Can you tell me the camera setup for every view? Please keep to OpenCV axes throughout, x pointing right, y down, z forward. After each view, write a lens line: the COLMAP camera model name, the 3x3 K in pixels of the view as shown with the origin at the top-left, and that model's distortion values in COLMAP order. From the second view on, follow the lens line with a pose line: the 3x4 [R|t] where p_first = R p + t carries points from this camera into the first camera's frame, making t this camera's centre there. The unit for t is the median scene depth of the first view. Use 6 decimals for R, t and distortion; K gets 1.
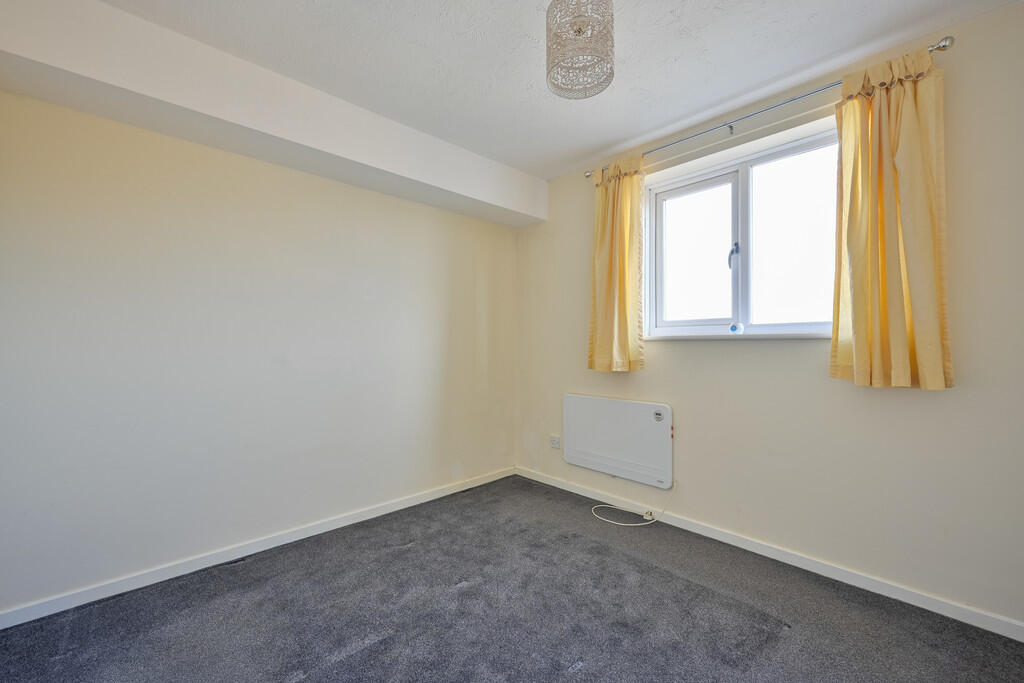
lens RADIAL K [[408.2, 0, 509.9], [0, 408.2, 345.1], [0, 0, 1]] dist [-0.001000, -0.000285]
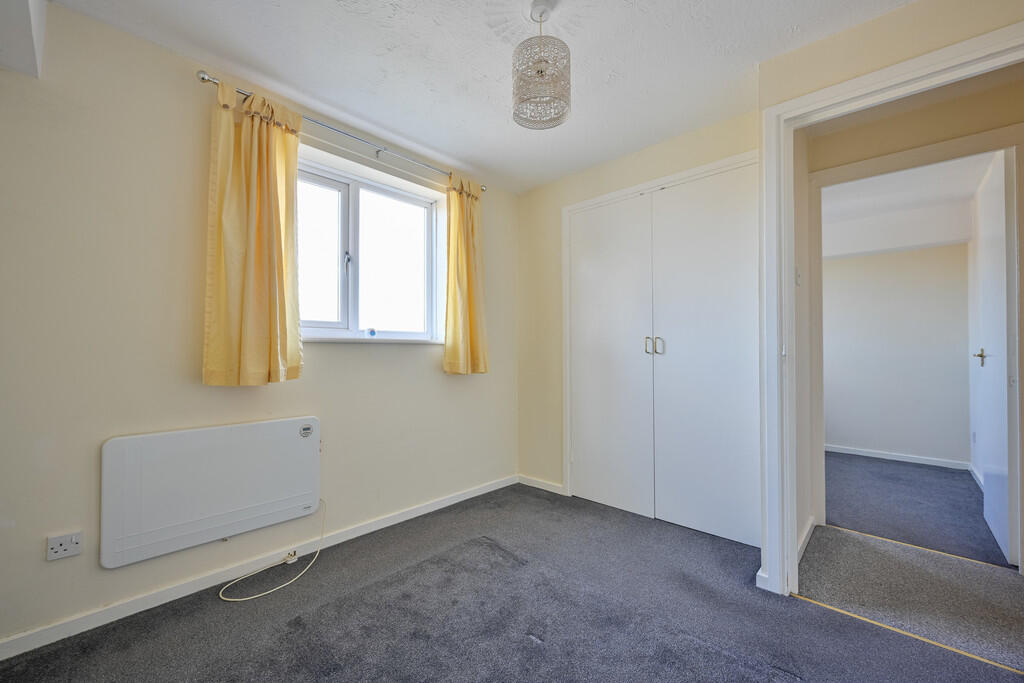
lens RADIAL K [[408.2, 0, 509.9], [0, 408.2, 345.1], [0, 0, 1]] dist [-0.001000, -0.000285]
pose [[-0.061791, 0.013118, 0.998003, -0.526331], [0.001410, 0.999914, -0.013056, 0.006775], [-0.998088, 0.000600, -0.061804, 0.644636]]
